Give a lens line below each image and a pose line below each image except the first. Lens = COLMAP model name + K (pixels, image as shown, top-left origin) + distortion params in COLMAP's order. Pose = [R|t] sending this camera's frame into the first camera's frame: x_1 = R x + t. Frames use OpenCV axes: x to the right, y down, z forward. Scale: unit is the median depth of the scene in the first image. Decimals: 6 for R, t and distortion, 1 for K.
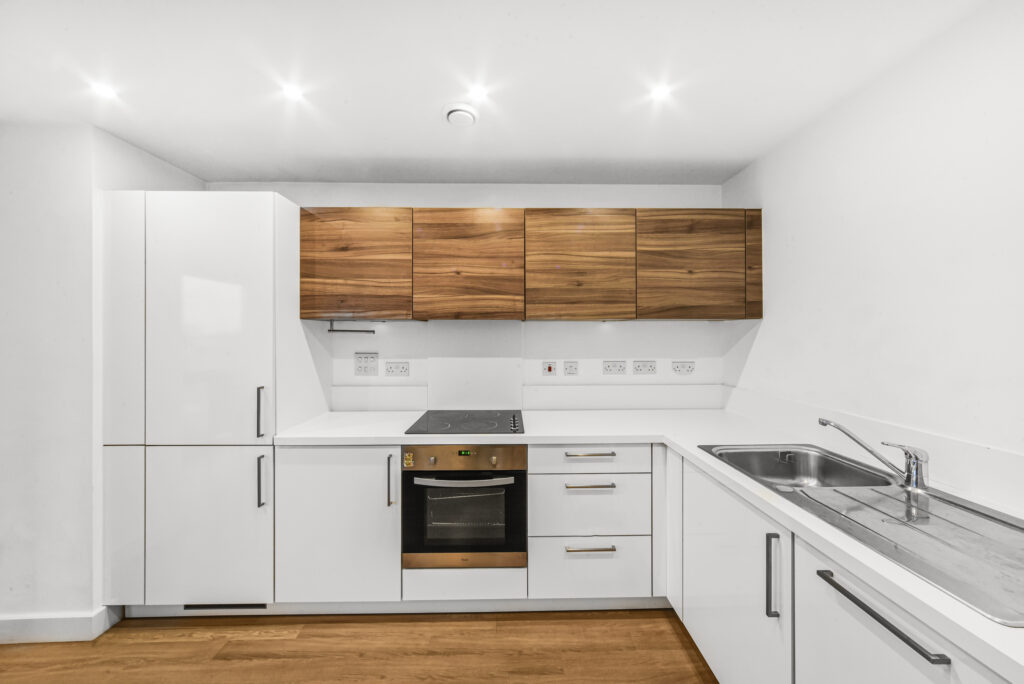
lens RADIAL K [[358.5, 0, 514.1], [0, 358.5, 333.9], [0, 0, 1]] dist [-0.006482, 0.001826]
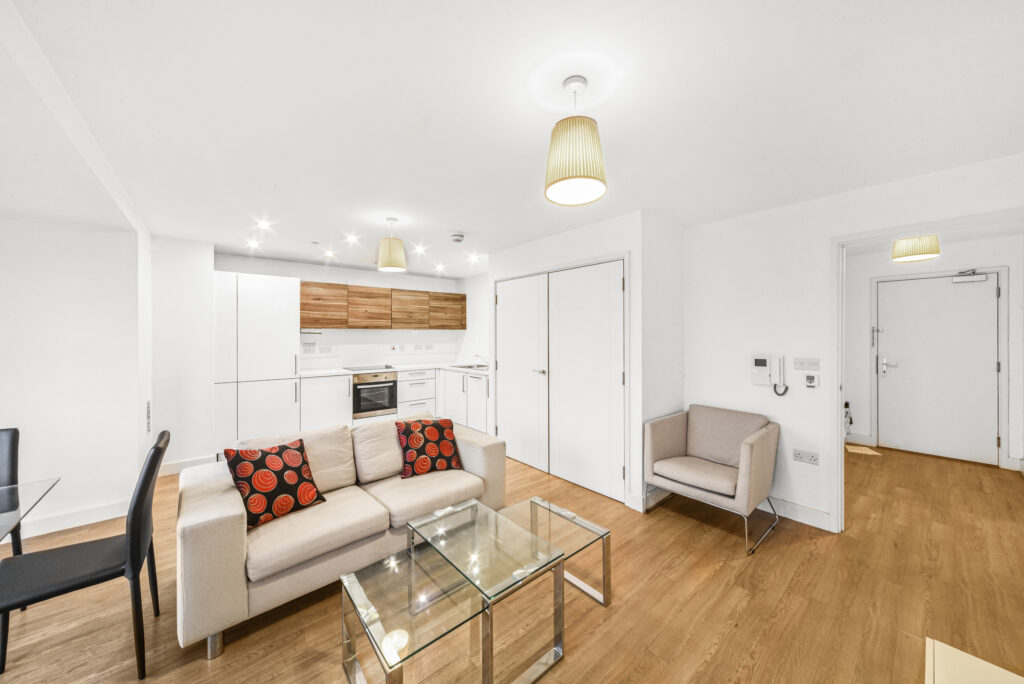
lens RADIAL K [[358.5, 0, 512.4], [0, 358.5, 333.8], [0, 0, 1]] dist [-0.006482, 0.001826]
pose [[0.778454, 0.002899, 0.627695, -0.970677], [0.001086, 0.999982, -0.005964, 0.013484], [-0.627701, 0.005325, 0.778436, -1.713226]]
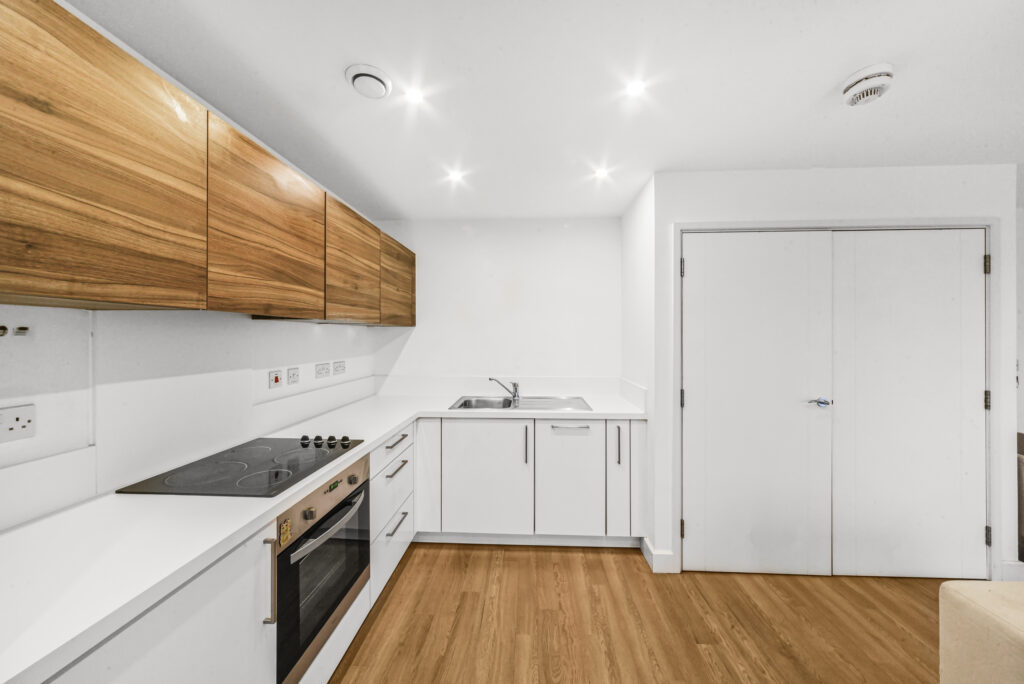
lens RADIAL K [[358.5, 0, 510.5], [0, 358.5, 337.2], [0, 0, 1]] dist [-0.006482, 0.001826]
pose [[0.075662, -0.000893, 0.997133, -0.801465], [0.003667, 0.999993, 0.000617, 0.003315], [-0.997127, 0.003610, 0.075665, 0.489231]]
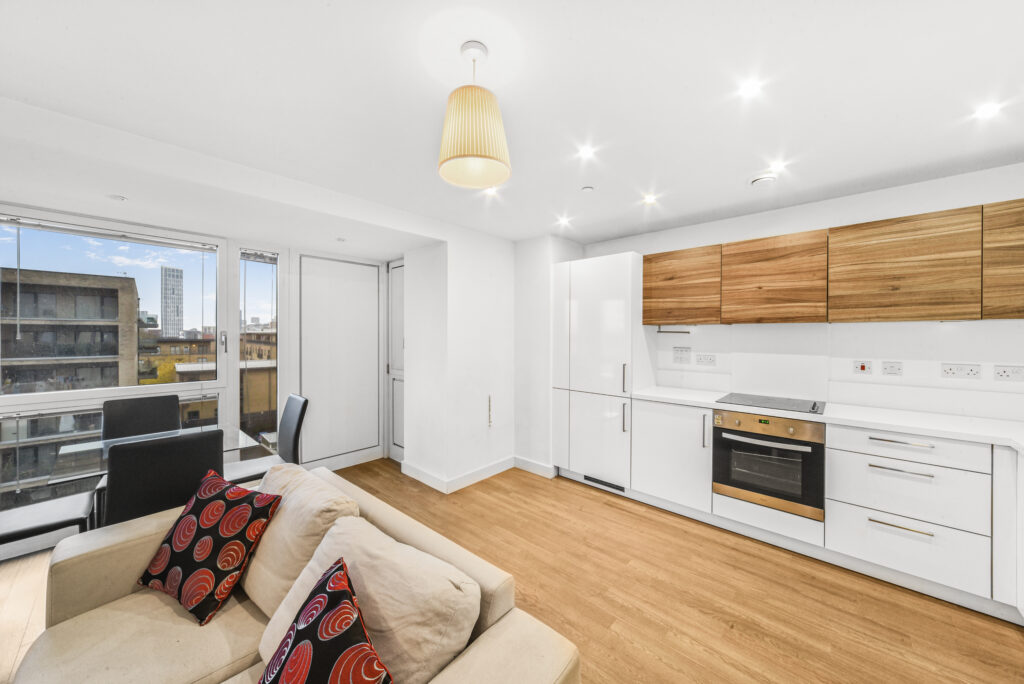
lens RADIAL K [[358.5, 0, 509.5], [0, 358.5, 336.4], [0, 0, 1]] dist [-0.006482, 0.001826]
pose [[0.719679, 0.008006, -0.694260, 0.093769], [-0.003976, 0.999965, 0.007410, 0.001673], [0.694295, -0.002572, 0.719686, -0.580997]]
